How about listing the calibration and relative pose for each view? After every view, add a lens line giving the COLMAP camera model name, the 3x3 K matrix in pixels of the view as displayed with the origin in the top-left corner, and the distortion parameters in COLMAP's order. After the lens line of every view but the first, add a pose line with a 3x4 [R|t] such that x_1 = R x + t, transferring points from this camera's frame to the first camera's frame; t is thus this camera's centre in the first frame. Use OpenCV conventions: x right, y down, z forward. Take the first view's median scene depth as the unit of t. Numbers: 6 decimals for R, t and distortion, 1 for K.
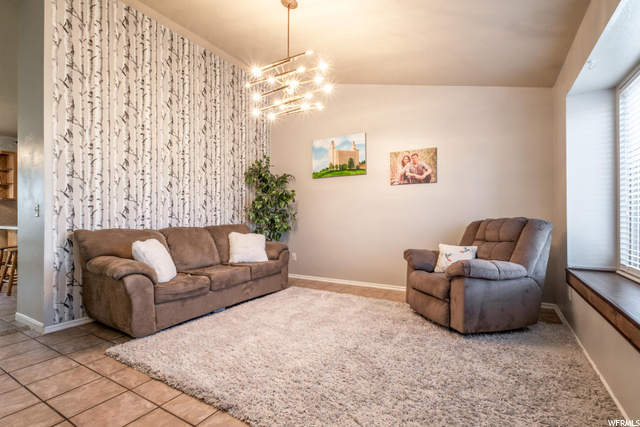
lens RADIAL K [[301.3, 0, 320.0], [0, 301.3, 213.5], [0, 0, 1]] dist [-0.000018, -0.000111]
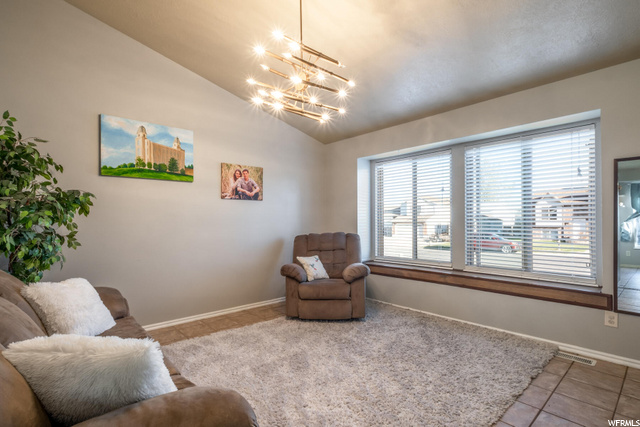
lens RADIAL K [[304.4, 0, 319.5], [0, 304.4, 219.5], [0, 0, 1]] dist [-0.000545, -0.000040]
pose [[0.315558, 0.004041, 0.948898, -0.547978], [-0.006651, 0.999976, -0.002047, -0.032624], [-0.948883, -0.005665, 0.315577, 0.441118]]
